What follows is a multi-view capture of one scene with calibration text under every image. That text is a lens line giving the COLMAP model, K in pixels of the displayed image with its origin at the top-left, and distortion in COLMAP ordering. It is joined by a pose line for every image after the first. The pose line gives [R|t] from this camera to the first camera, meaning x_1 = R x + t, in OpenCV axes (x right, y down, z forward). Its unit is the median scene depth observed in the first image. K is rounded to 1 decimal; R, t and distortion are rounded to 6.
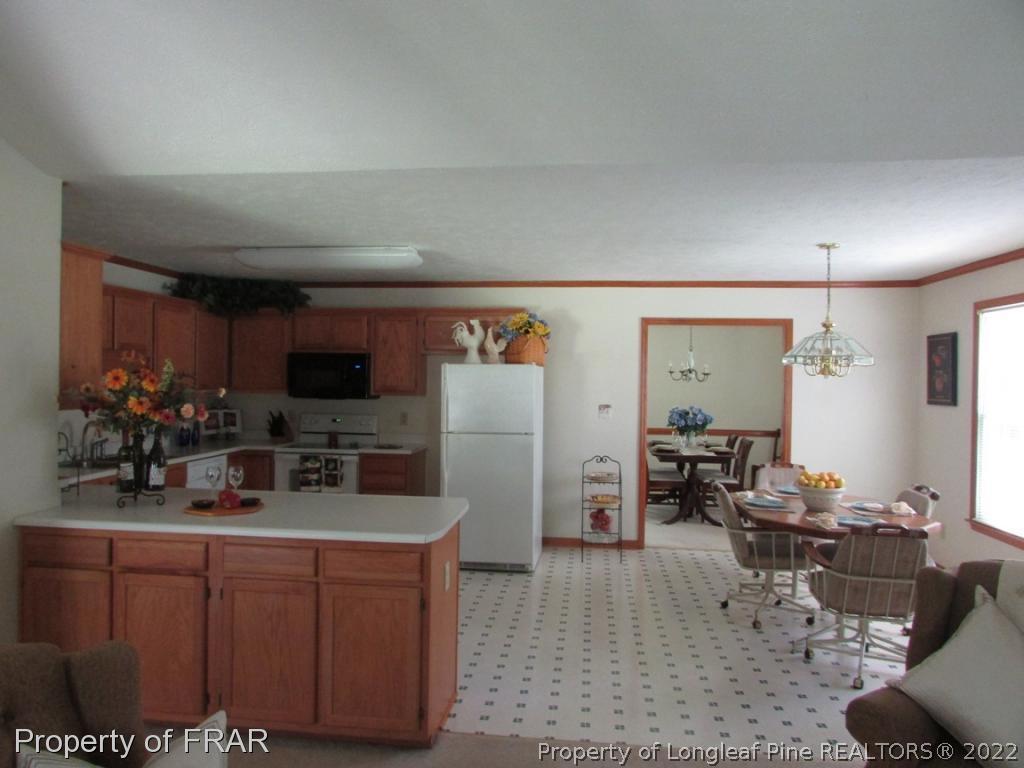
lens RADIAL K [[724.2, 0, 513.2], [0, 724.2, 381.8], [0, 0, 1]] dist [-0.024398, -0.000231]
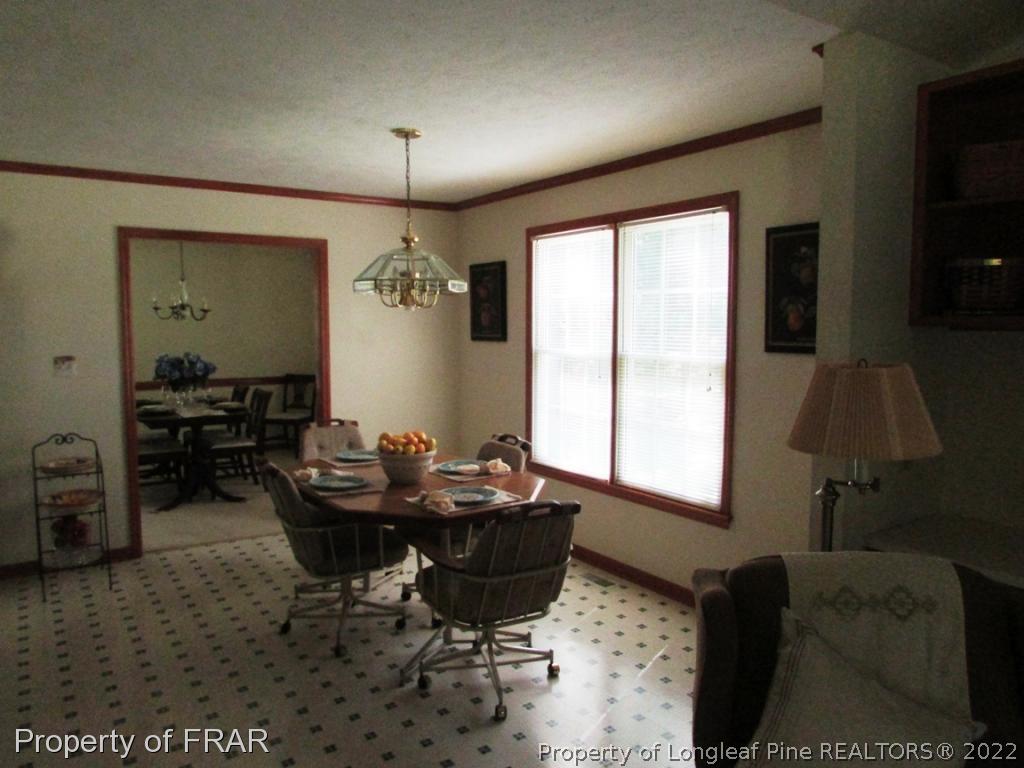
lens RADIAL K [[724.2, 0, 513.2], [0, 724.2, 381.8], [0, 0, 1]] dist [-0.024398, -0.000231]
pose [[0.758655, -0.067446, 0.647992, 0.013782], [0.014405, 0.996120, 0.086815, 0.004656], [-0.651333, -0.056528, 0.756684, 0.274473]]
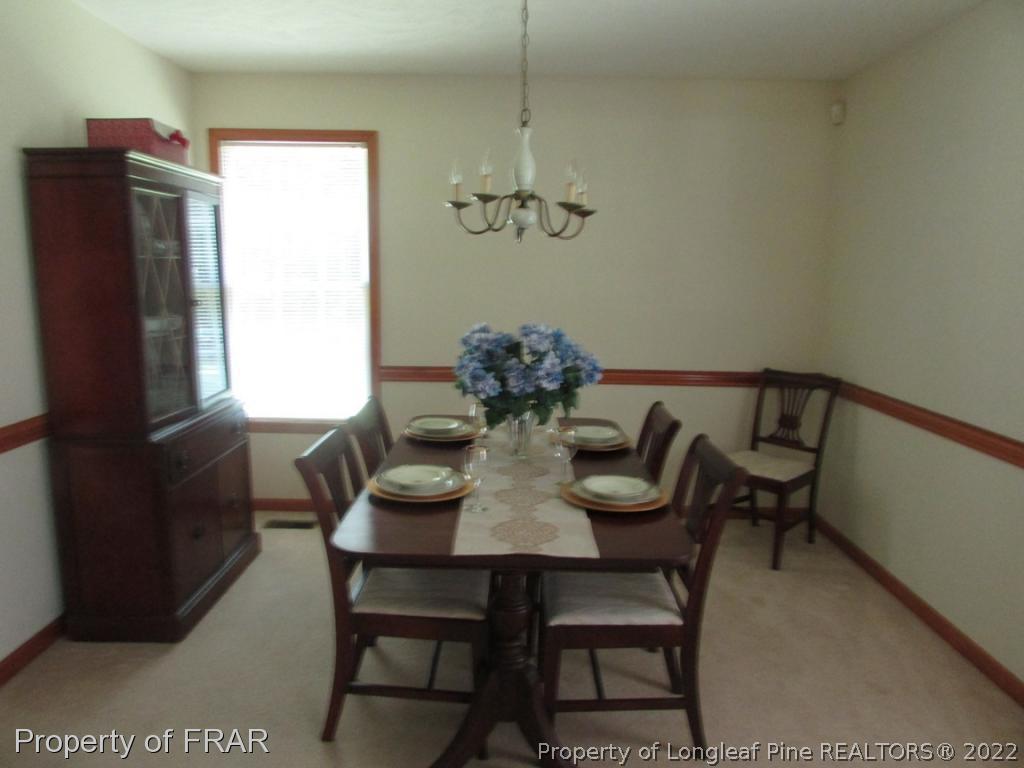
lens RADIAL K [[724.2, 0, 513.2], [0, 724.2, 381.8], [0, 0, 1]] dist [-0.024398, -0.000231]
pose [[0.994111, -0.011377, 0.107764, 0.308137], [-0.005205, 0.988311, 0.152361, 0.017802], [-0.108238, -0.152024, 0.982432, 1.046606]]
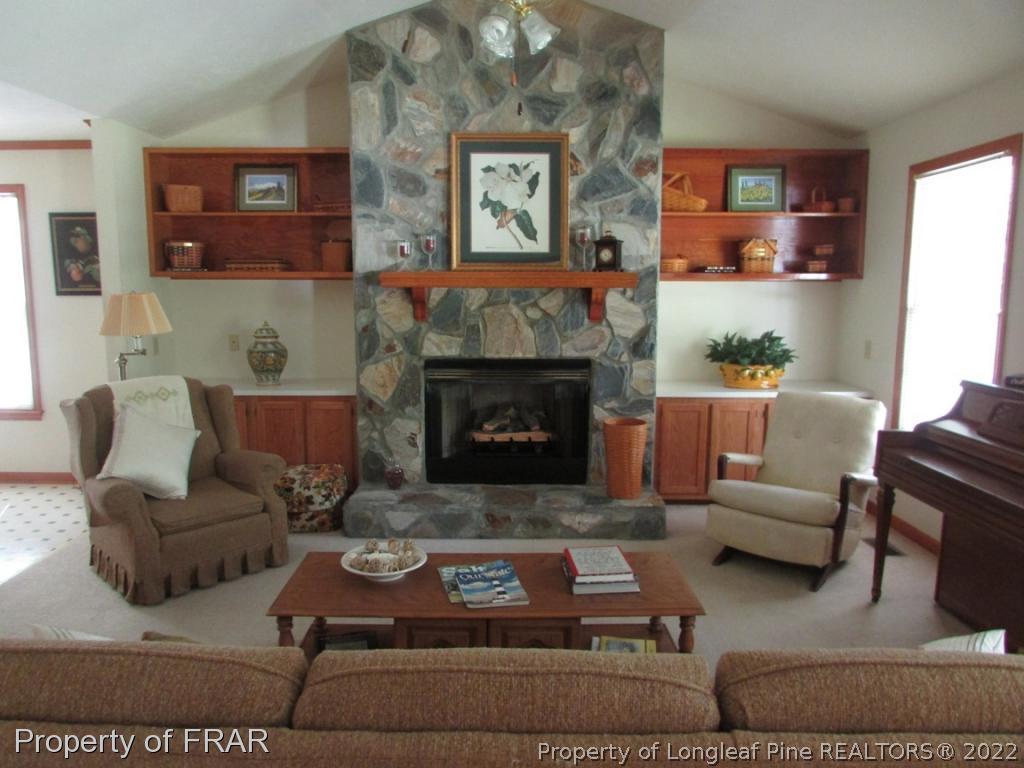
lens RADIAL K [[720.5, 0, 507.0], [0, 720.5, 377.6], [0, 0, 1]] dist [-0.028702, 0.000063]
pose [[-0.117465, -0.146308, 0.982240, -0.386701], [0.002490, 0.989041, 0.147619, 0.006534], [-0.993074, 0.019786, -0.115813, 0.141589]]
